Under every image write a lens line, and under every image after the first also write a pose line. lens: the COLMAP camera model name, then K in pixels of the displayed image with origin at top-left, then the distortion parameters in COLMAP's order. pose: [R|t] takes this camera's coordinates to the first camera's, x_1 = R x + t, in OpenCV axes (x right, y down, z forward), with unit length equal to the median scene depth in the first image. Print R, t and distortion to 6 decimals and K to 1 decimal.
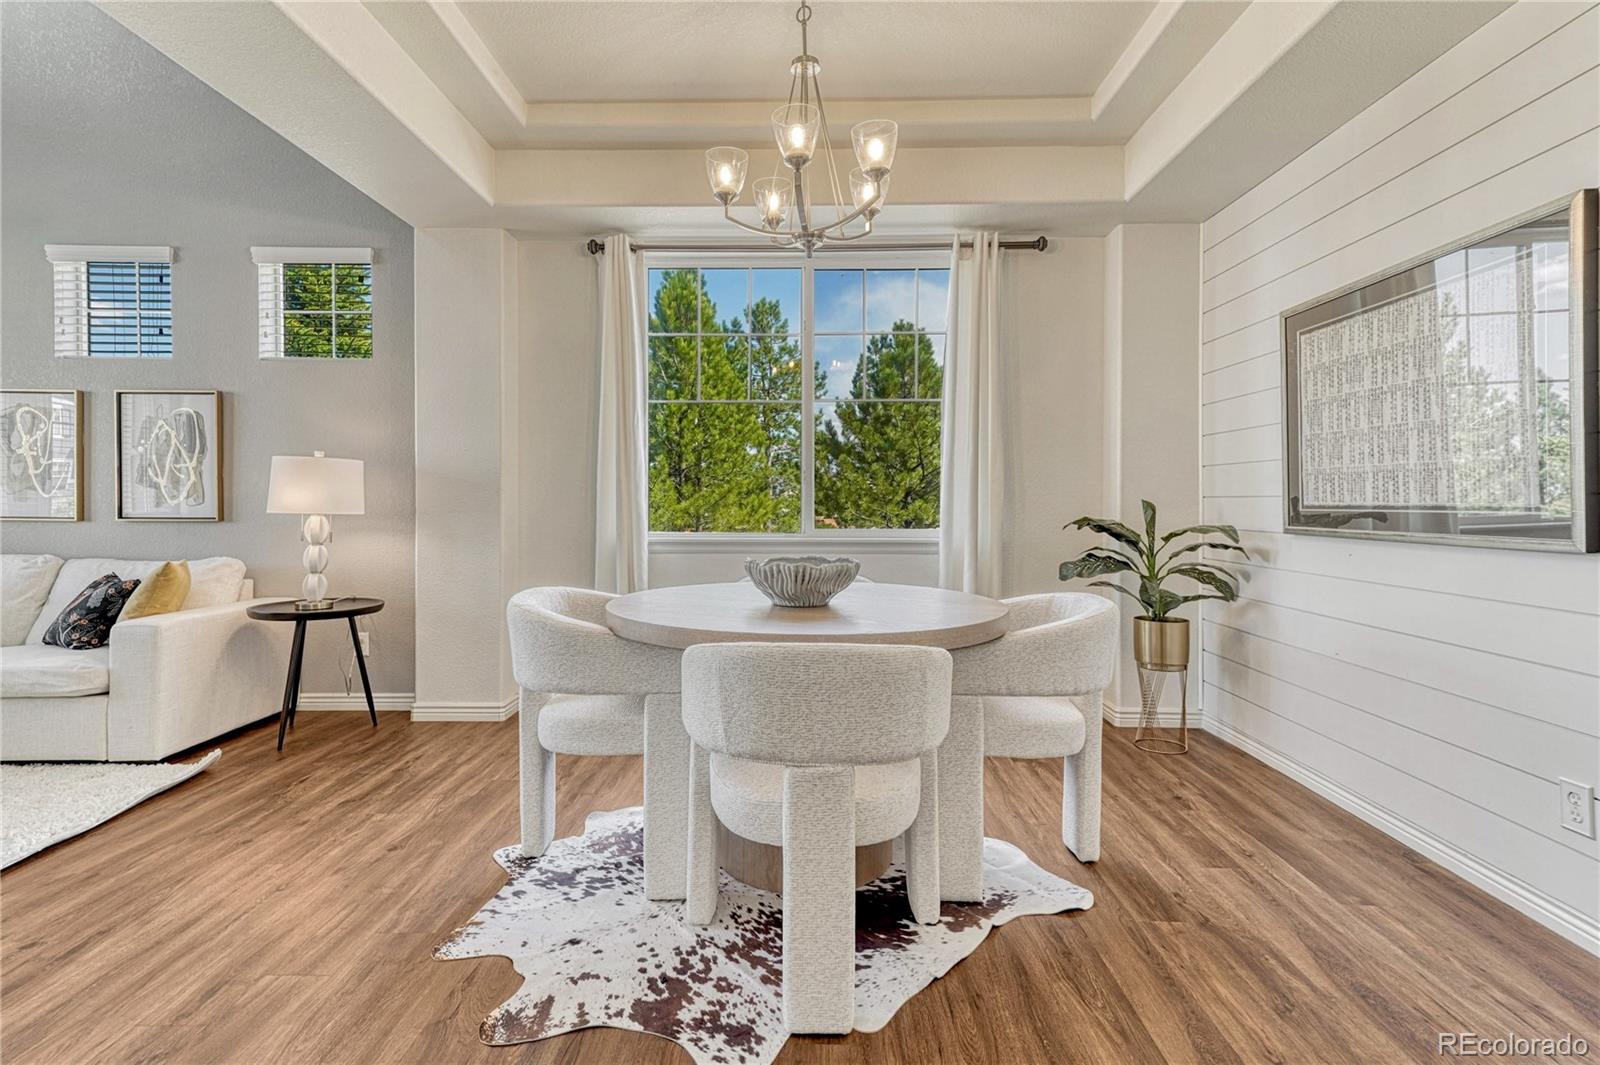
lens RADIAL K [[829.0, 0, 797.4], [0, 829.0, 502.5], [0, 0, 1]] dist [0.032321, -0.000257]
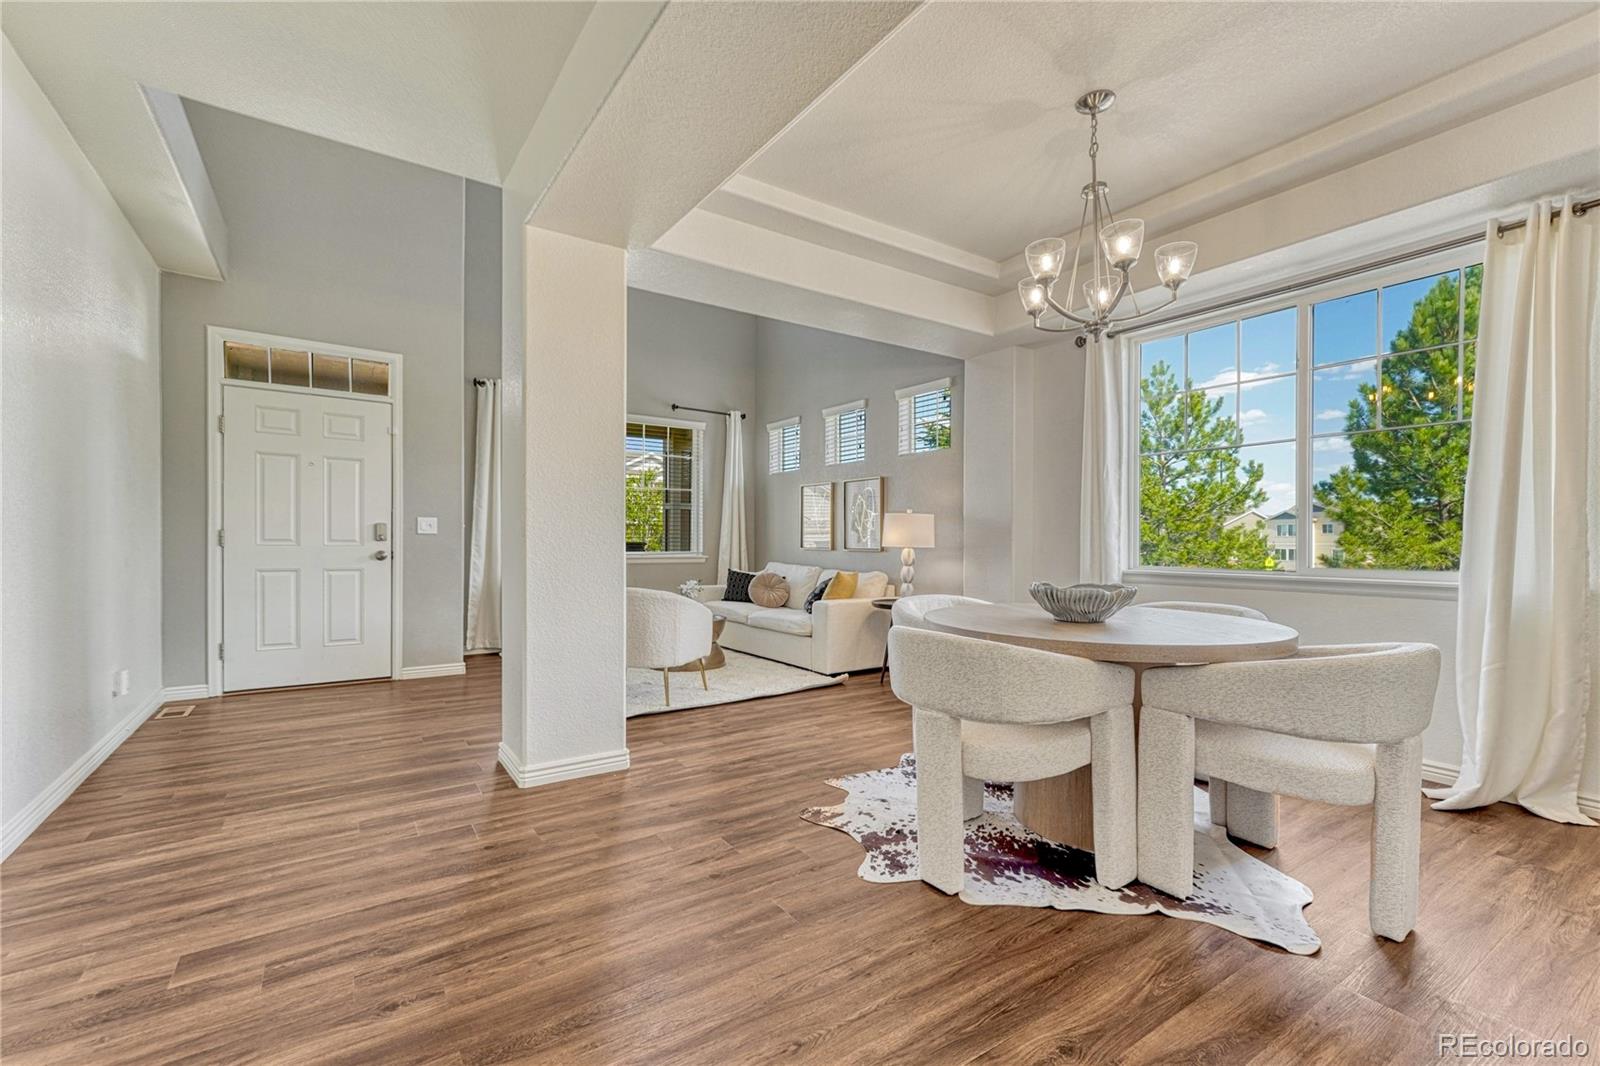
lens RADIAL K [[695.9, 0, 800.0], [0, 695.9, 533.0], [0, 0, 1]] dist [0.029840, 0.000210]
pose [[0.580799, -0.008680, -0.814001, 0.605284], [-0.000522, 0.999939, -0.011035, 0.001014], [0.814047, 0.006833, 0.580759, 0.032494]]
